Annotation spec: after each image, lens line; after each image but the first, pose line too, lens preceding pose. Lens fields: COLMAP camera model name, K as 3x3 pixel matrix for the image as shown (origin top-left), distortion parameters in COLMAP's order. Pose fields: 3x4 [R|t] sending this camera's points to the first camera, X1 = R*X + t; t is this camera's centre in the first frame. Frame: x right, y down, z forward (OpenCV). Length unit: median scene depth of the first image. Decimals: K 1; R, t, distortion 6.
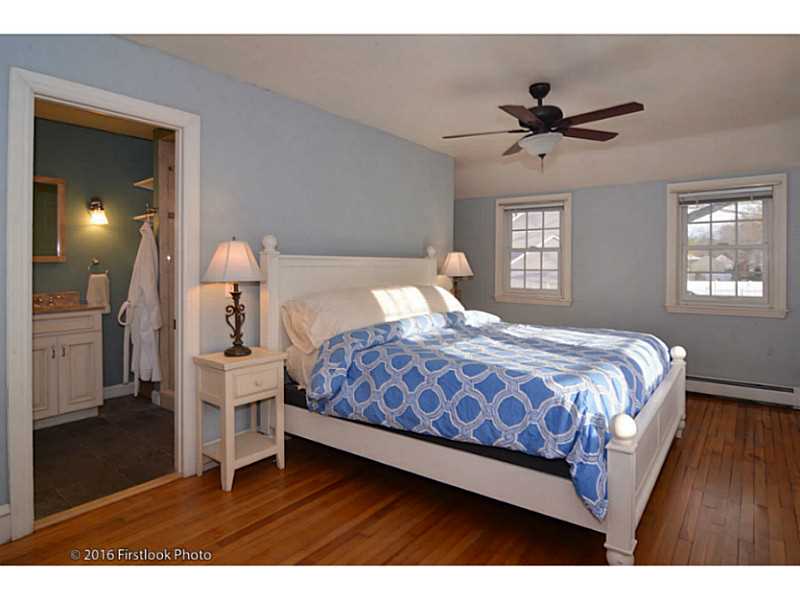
lens RADIAL K [[451.8, 0, 400.3], [0, 451.8, 269.7], [0, 0, 1]] dist [0.000863, -0.000278]
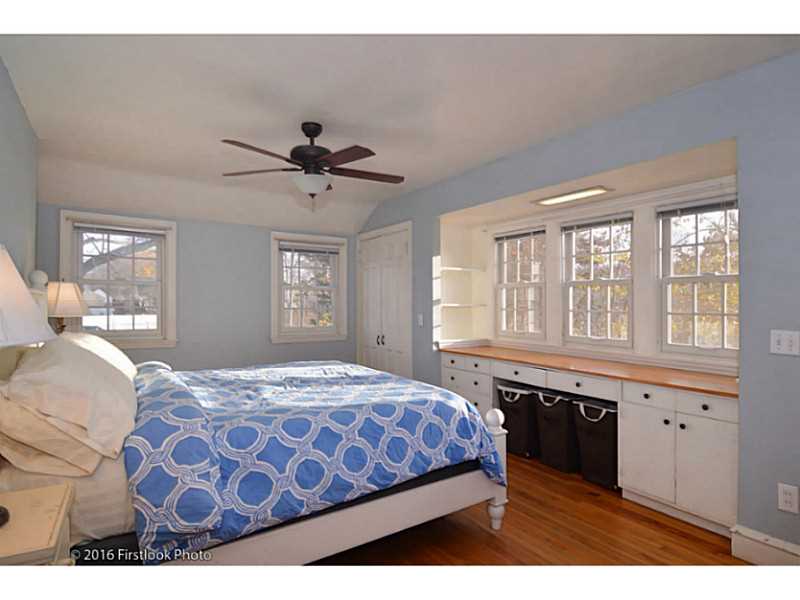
lens RADIAL K [[457.3, 0, 400.0], [0, 457.3, 300.0], [0, 0, 1]] dist [0.000766, -0.000247]
pose [[0.321326, 0.005931, 0.946950, -0.693189], [0.001834, 0.999975, -0.006885, -0.013053], [-0.946967, 0.003949, 0.321307, 0.573133]]
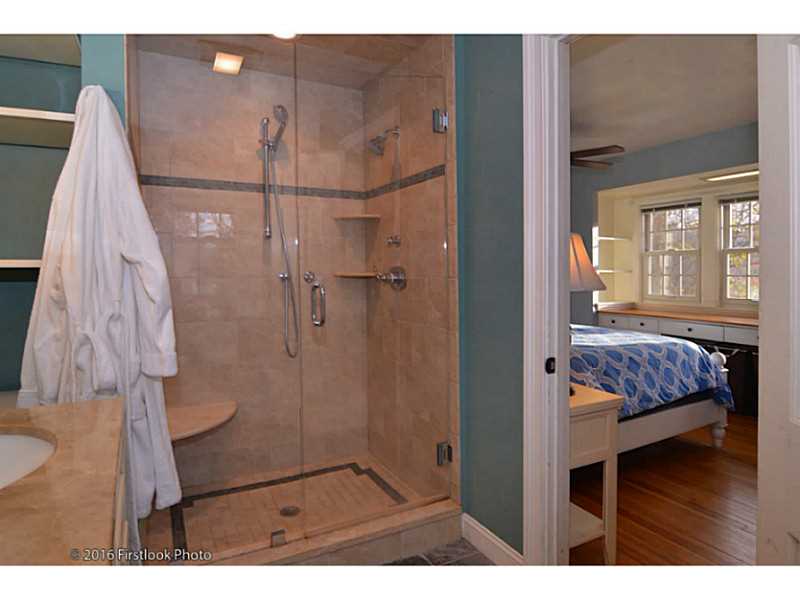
lens RADIAL K [[477.1, 0, 402.1], [0, 477.1, 282.7], [0, 0, 1]] dist [-0.000216, -0.000636]
pose [[0.396049, -0.022312, 0.917958, -1.250985], [0.006122, 0.999747, 0.021659, -0.005269], [-0.918209, -0.002958, 0.396085, 1.002436]]
